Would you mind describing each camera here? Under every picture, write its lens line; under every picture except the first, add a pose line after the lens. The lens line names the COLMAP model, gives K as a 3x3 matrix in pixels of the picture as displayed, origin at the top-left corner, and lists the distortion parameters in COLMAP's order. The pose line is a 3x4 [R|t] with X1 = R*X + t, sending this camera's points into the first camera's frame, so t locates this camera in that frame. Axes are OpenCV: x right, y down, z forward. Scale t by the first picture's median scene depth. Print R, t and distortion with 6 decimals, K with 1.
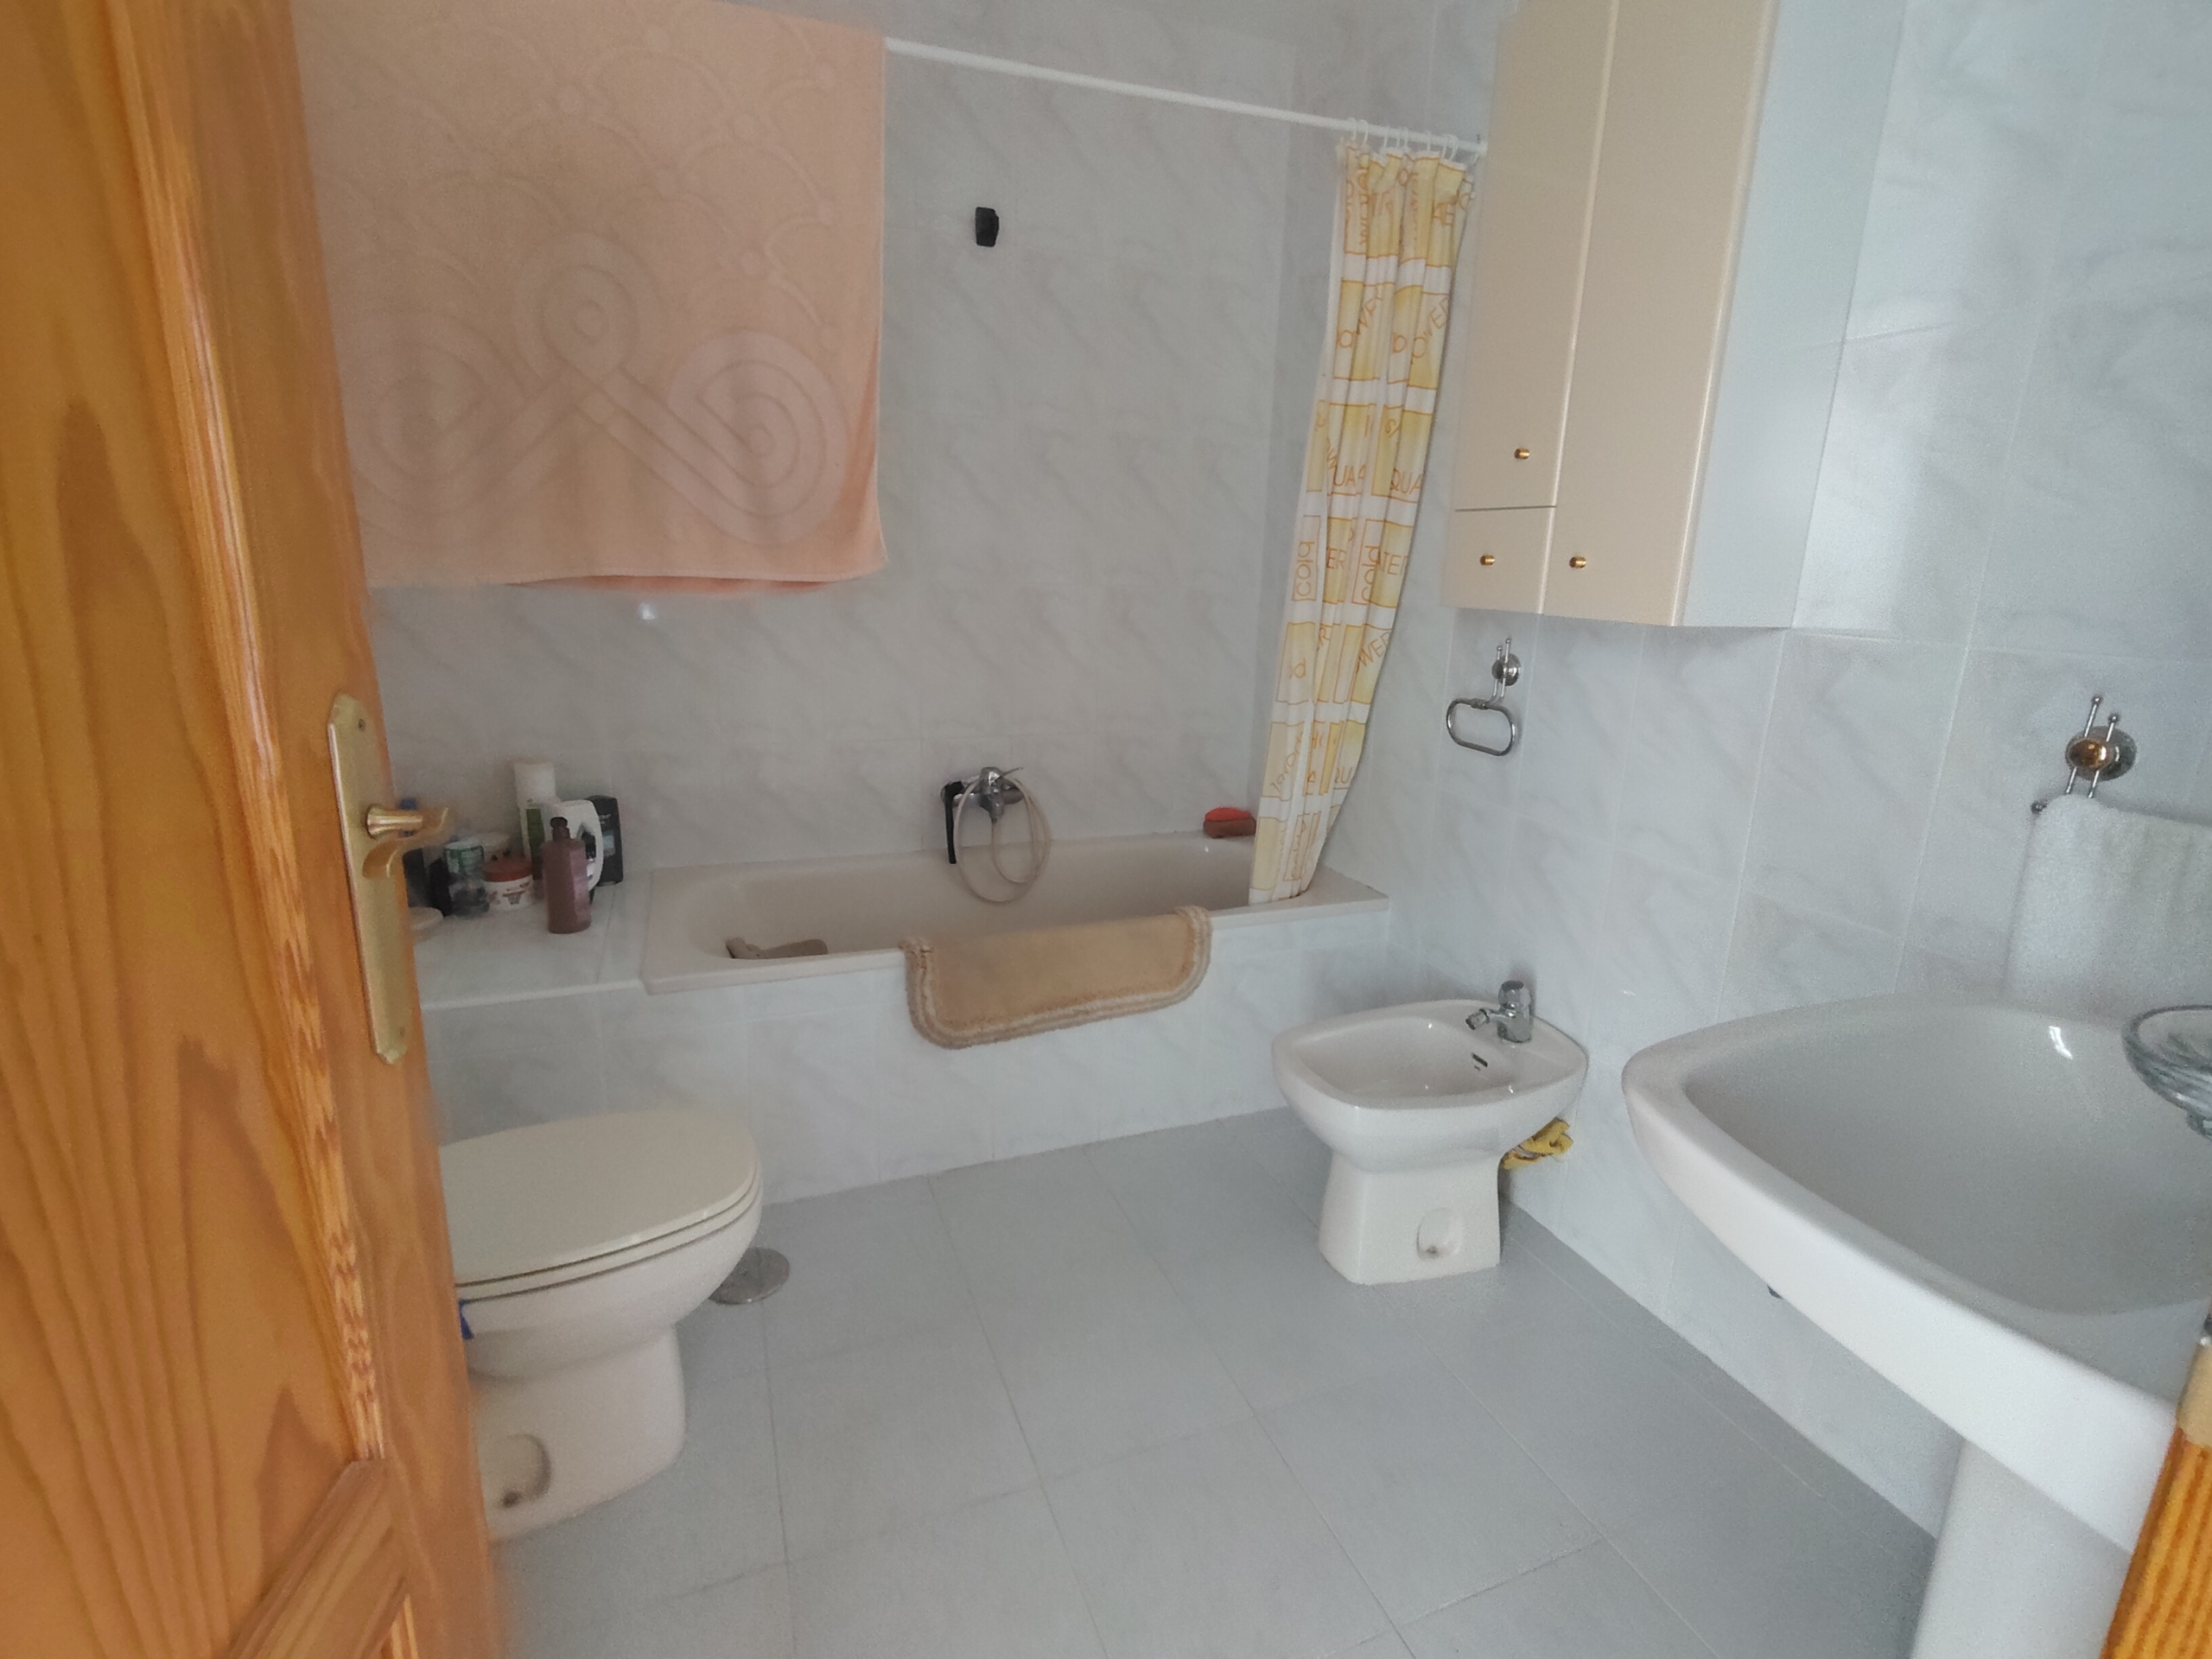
lens RADIAL K [[1023.8, 0, 1092.5], [0, 1023.8, 822.4], [0, 0, 1]] dist [0.004067, -0.003188]
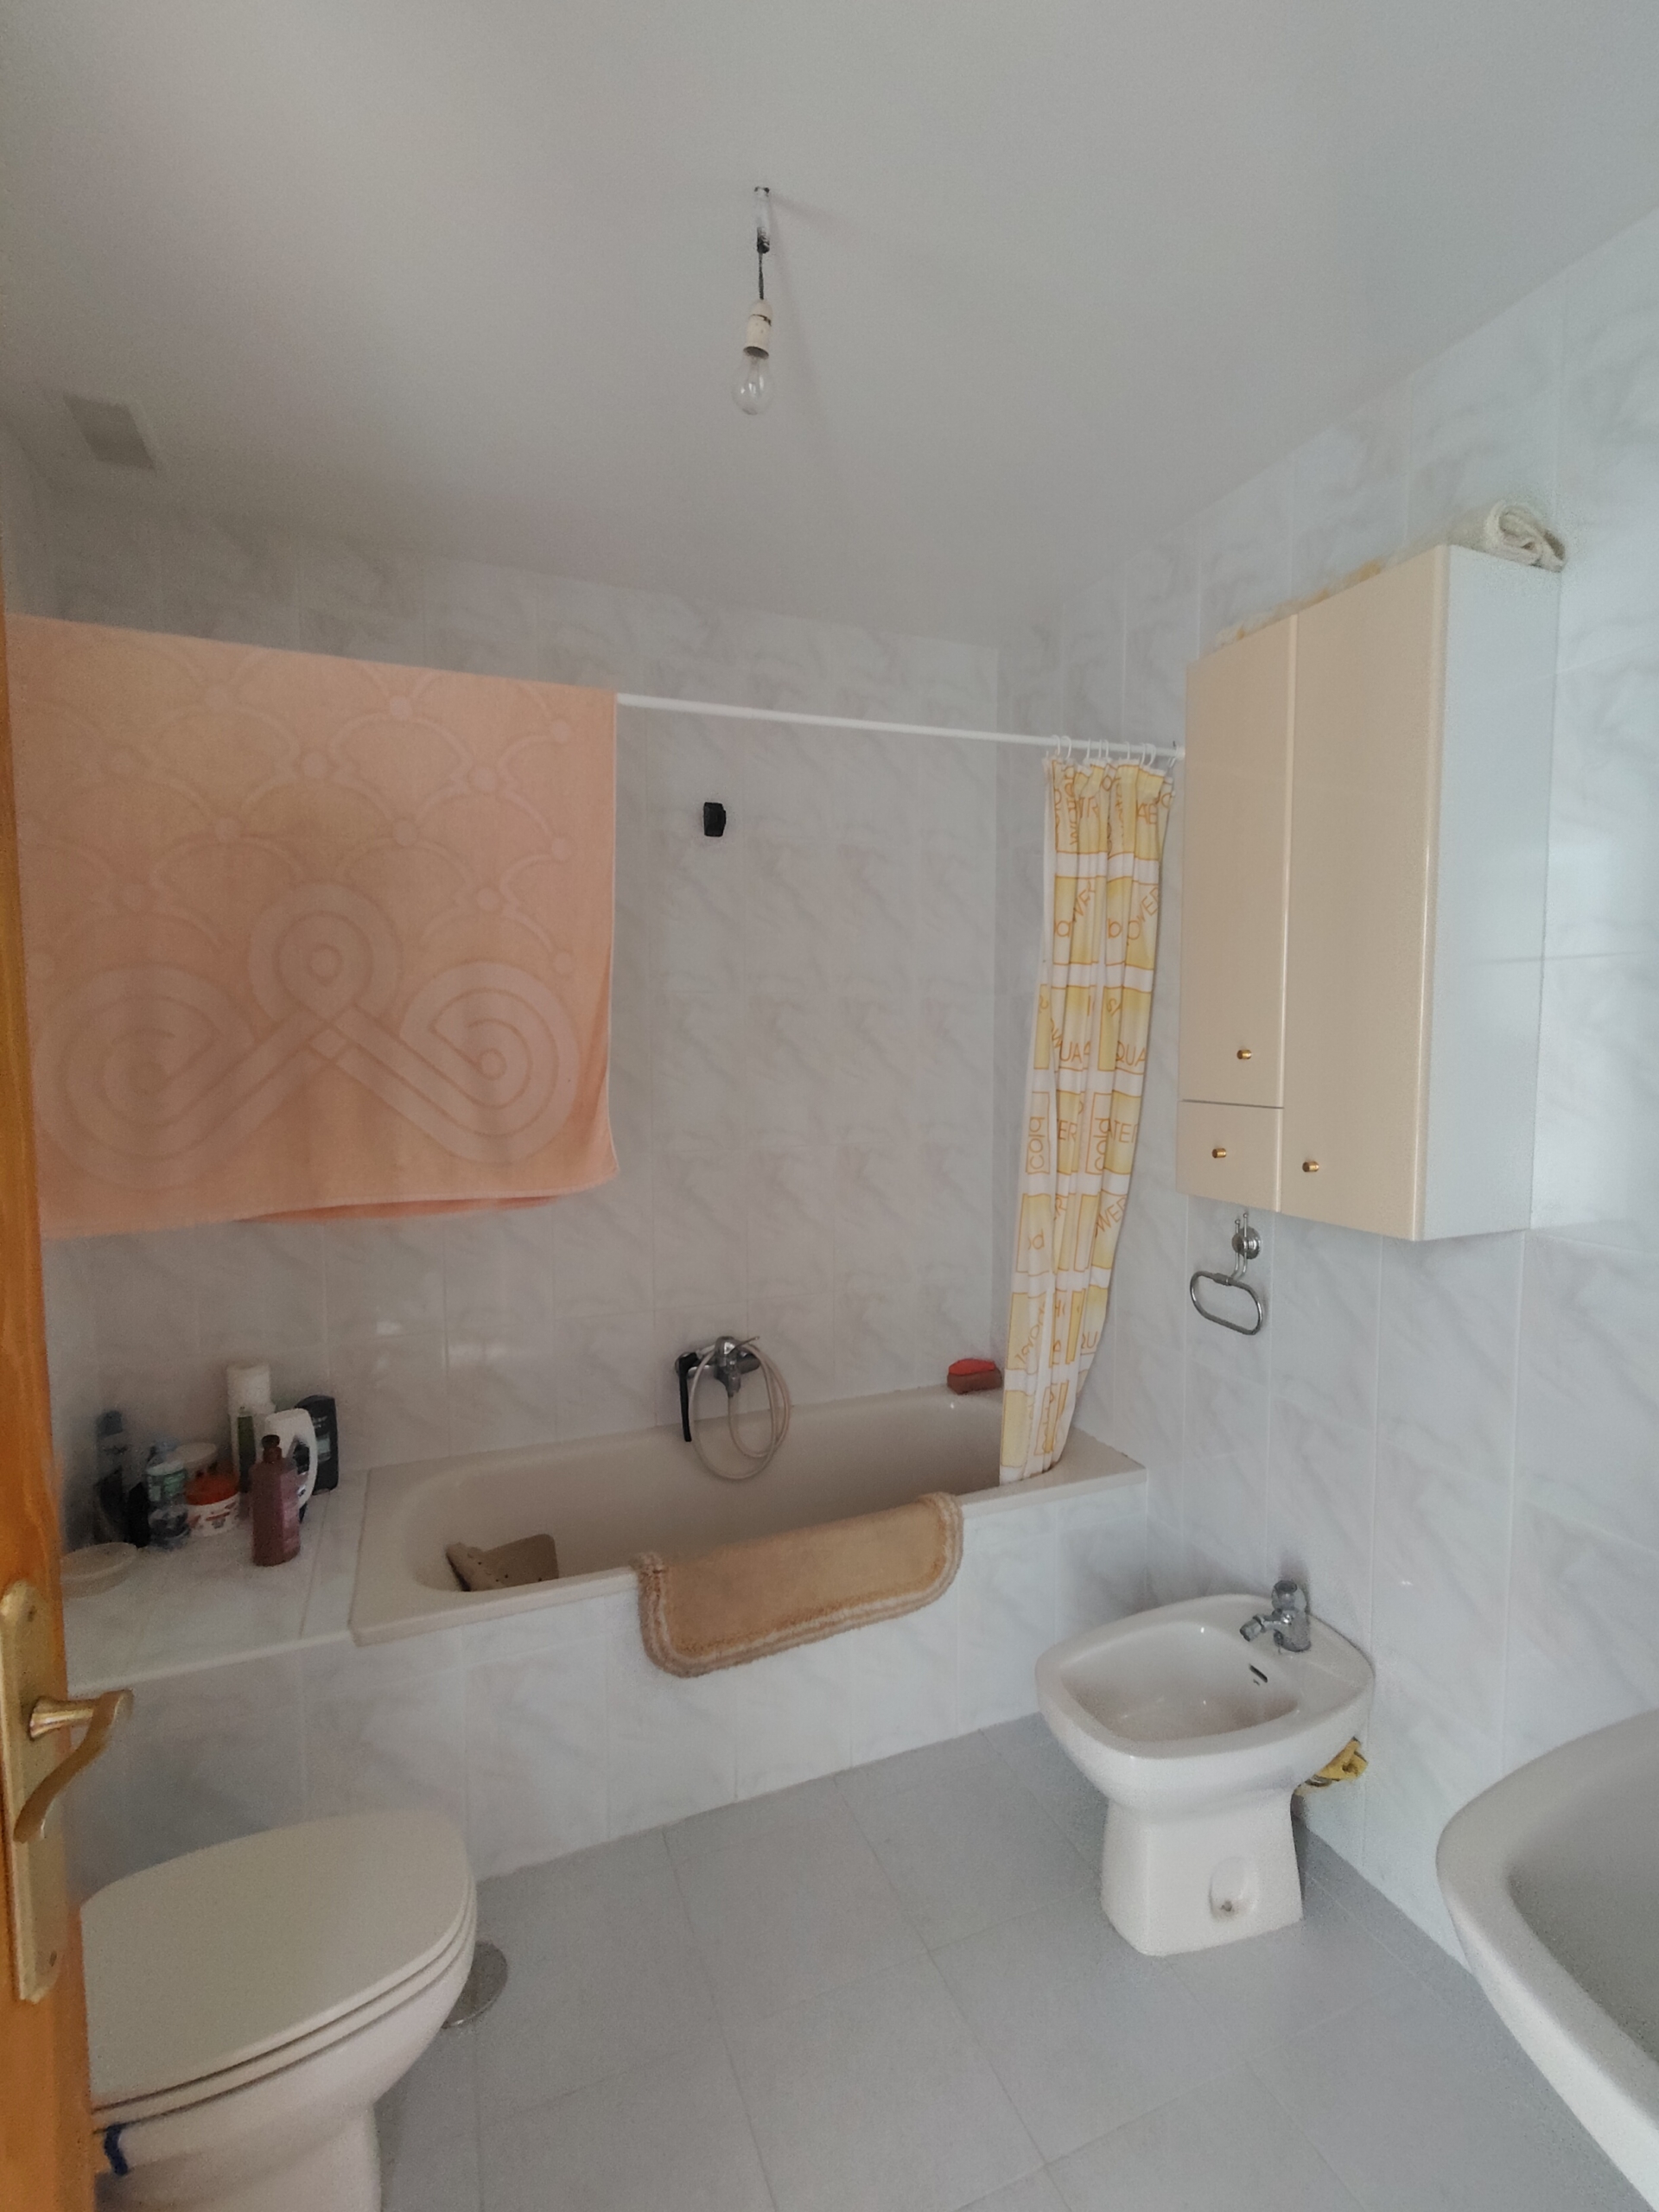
lens RADIAL K [[1023.8, 0, 847.0], [0, 1023.8, 1111.4], [0, 0, 1]] dist [0.004067, -0.003188]
pose [[0.999299, -0.030748, 0.021371, 0.000780], [0.033700, 0.987298, -0.155267, -0.136258], [-0.016325, 0.155878, 0.987641, 0.008279]]
